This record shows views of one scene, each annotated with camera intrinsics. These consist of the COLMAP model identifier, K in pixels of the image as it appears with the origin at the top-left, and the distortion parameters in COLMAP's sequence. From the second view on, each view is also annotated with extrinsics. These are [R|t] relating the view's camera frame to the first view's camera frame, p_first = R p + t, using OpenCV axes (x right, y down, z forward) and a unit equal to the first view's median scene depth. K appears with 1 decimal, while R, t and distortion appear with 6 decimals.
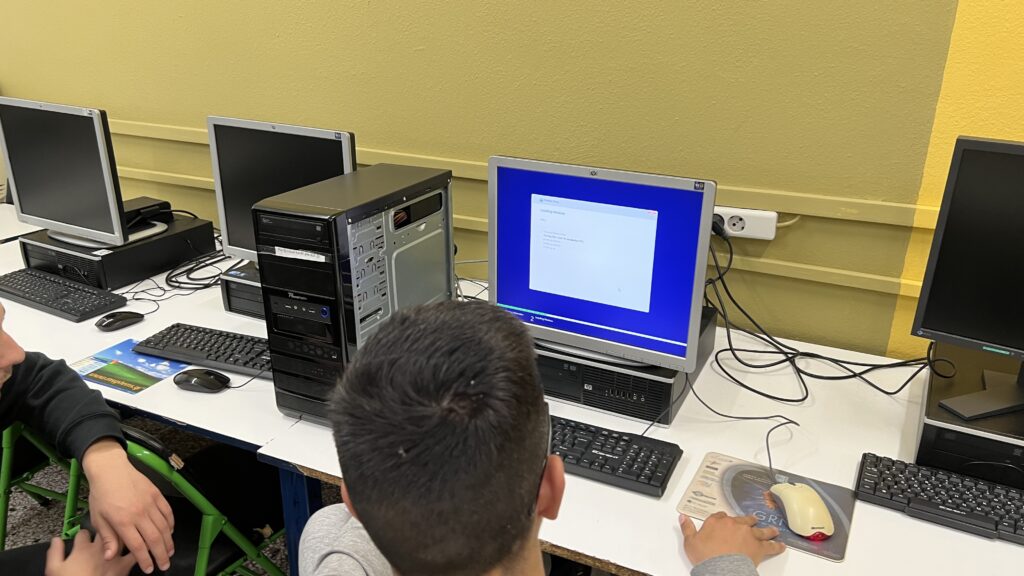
lens RADIAL K [[763.3, 0, 508.0], [0, 763.3, 288.1], [0, 0, 1]] dist [0.008734, -0.023634]
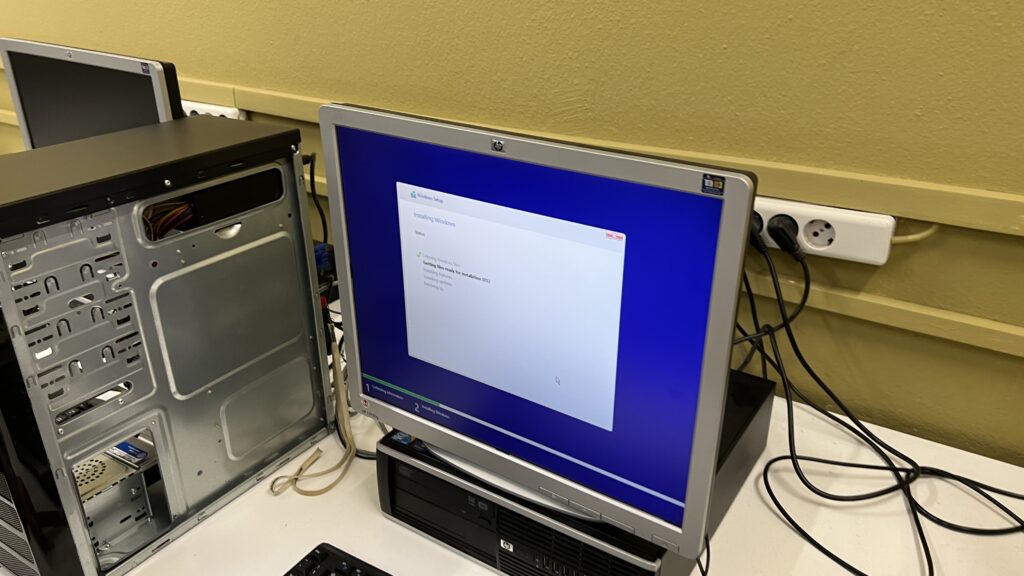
lens RADIAL K [[763.3, 0, 519.2], [0, 763.3, 290.9], [0, 0, 1]] dist [0.008734, -0.023634]
pose [[0.993705, 0.043828, -0.103098, 0.142976], [-0.037101, 0.997110, 0.066294, -0.074462], [0.105706, -0.062052, 0.992460, 0.424098]]
